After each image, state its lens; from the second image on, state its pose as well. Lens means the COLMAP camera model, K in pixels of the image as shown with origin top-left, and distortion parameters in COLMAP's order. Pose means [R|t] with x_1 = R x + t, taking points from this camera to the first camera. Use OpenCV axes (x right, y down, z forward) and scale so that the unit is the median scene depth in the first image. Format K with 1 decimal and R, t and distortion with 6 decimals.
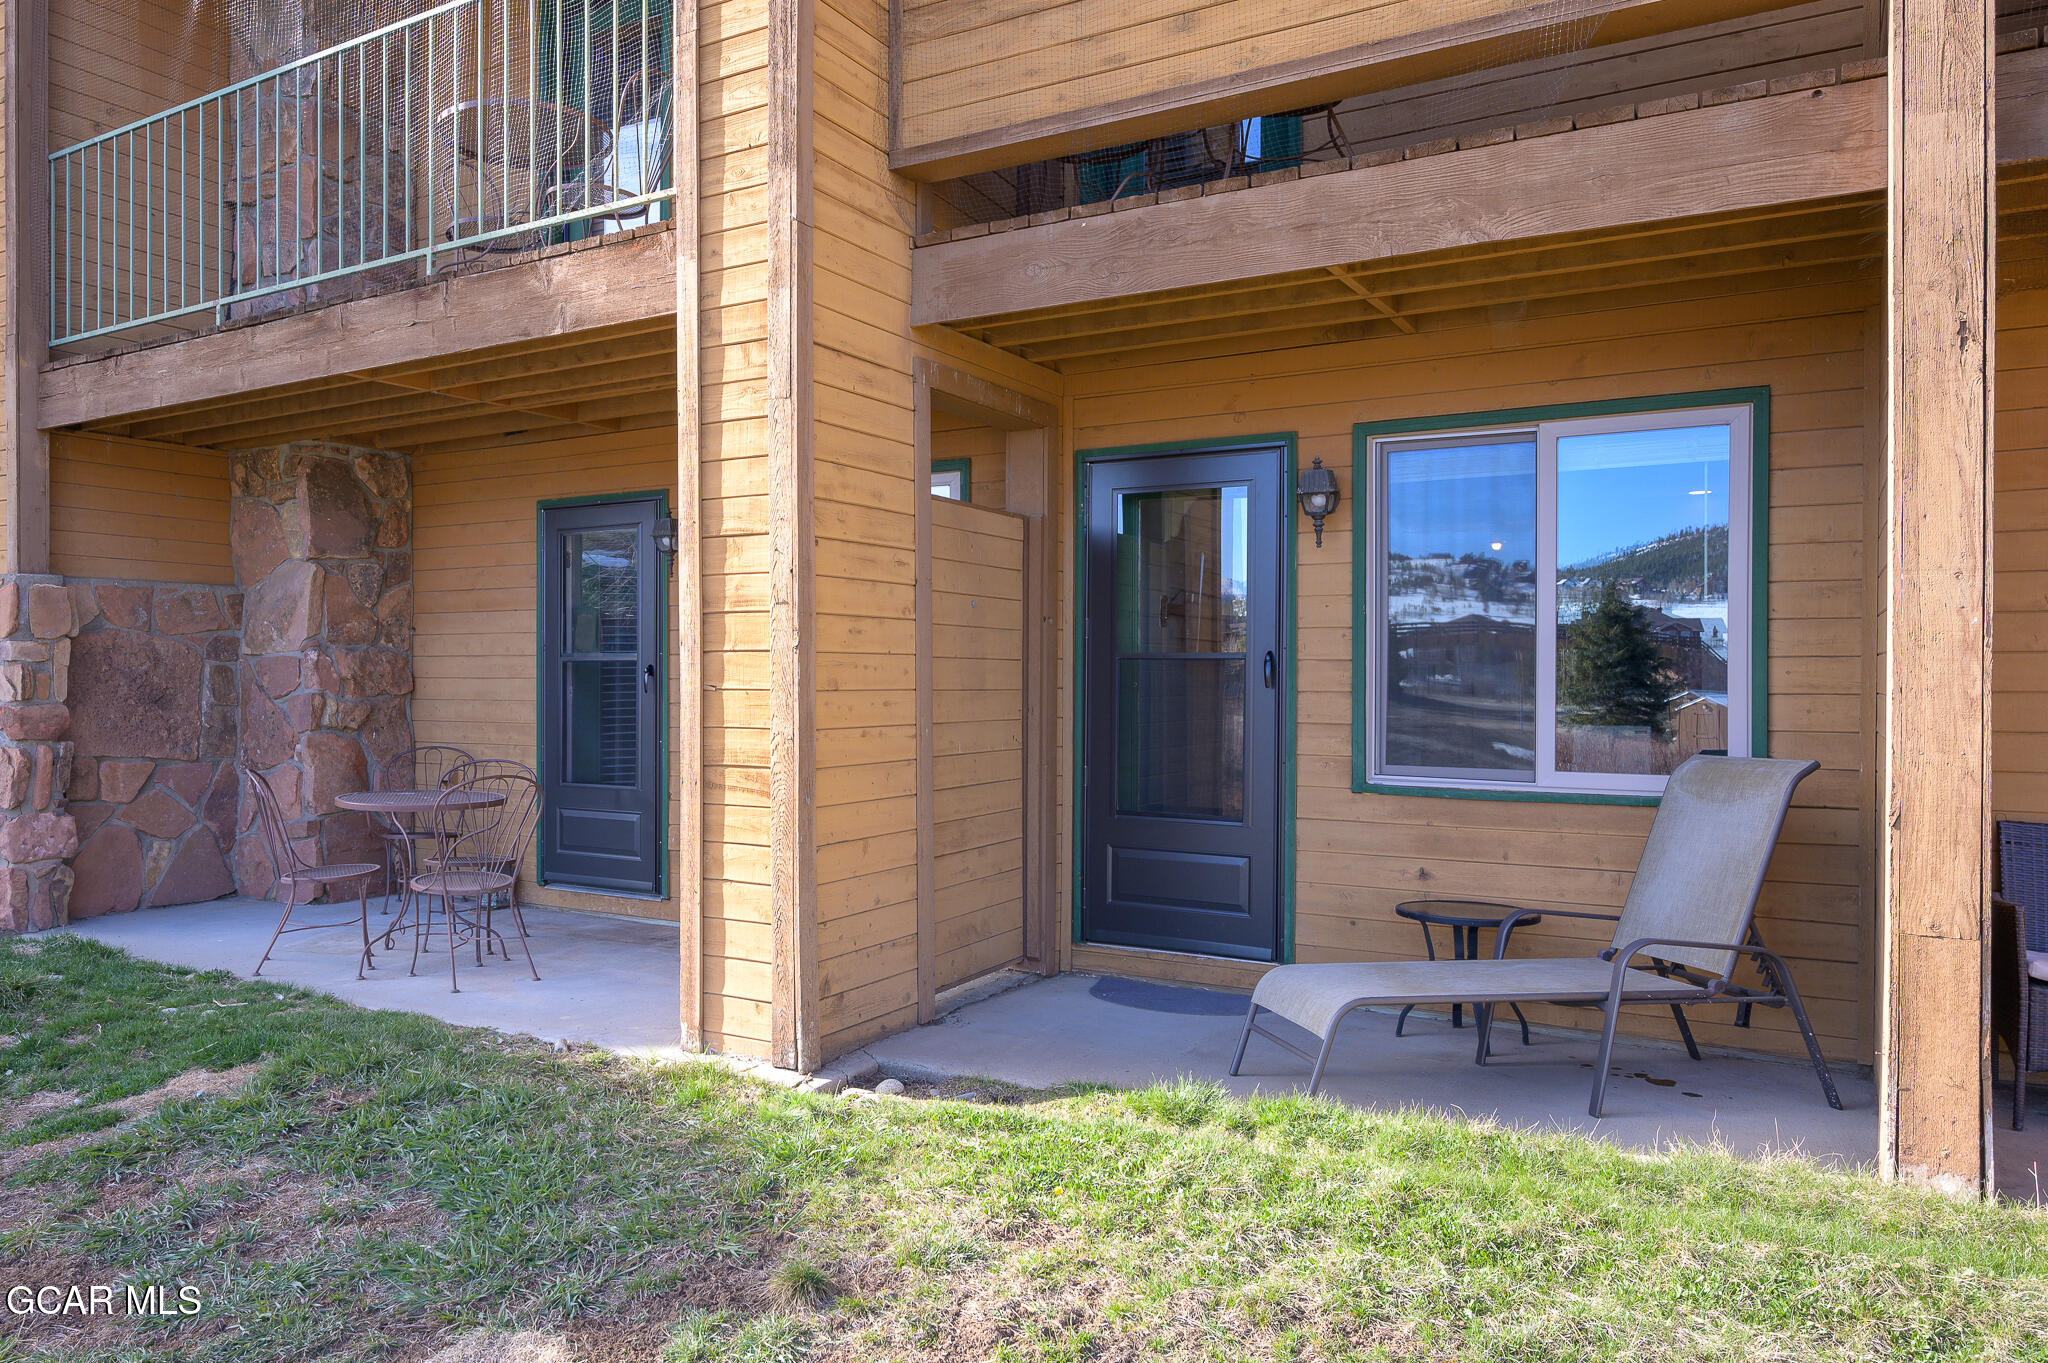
lens RADIAL K [[1381.1, 0, 1009.1], [0, 1381.1, 679.0], [0, 0, 1]] dist [0.001303, -0.001774]
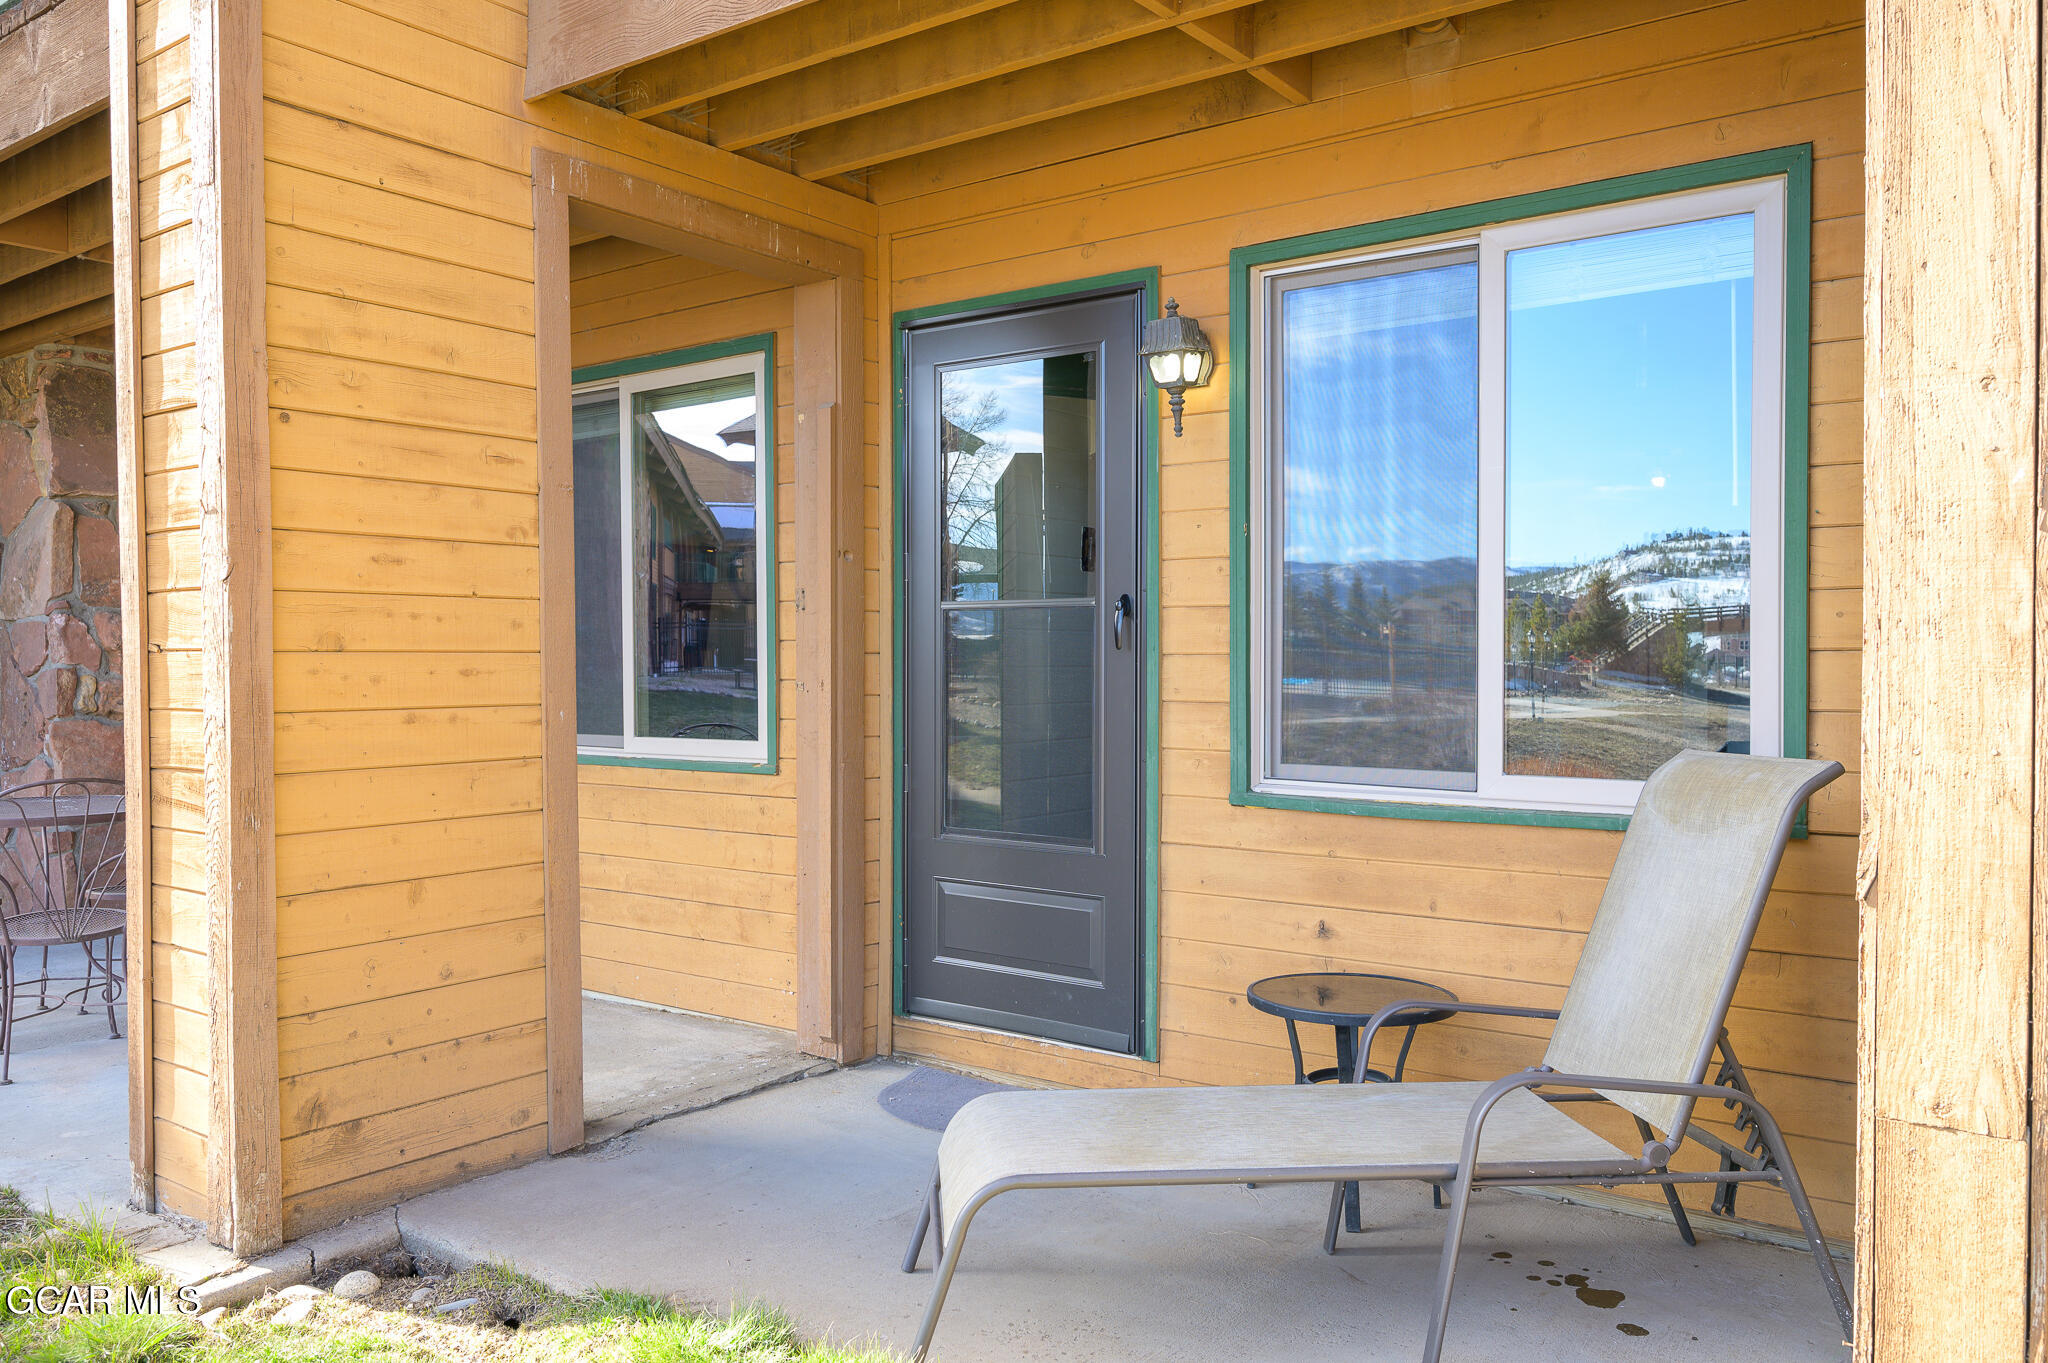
lens RADIAL K [[1456.4, 0, 1228.6], [0, 1456.4, 681.0], [0, 0, 1]] dist [-0.002229, 0.000862]
pose [[0.999162, -0.003298, -0.040800, 0.294154], [0.003841, 0.999905, 0.013227, 0.013926], [0.040753, -0.013373, 0.999080, 0.319169]]
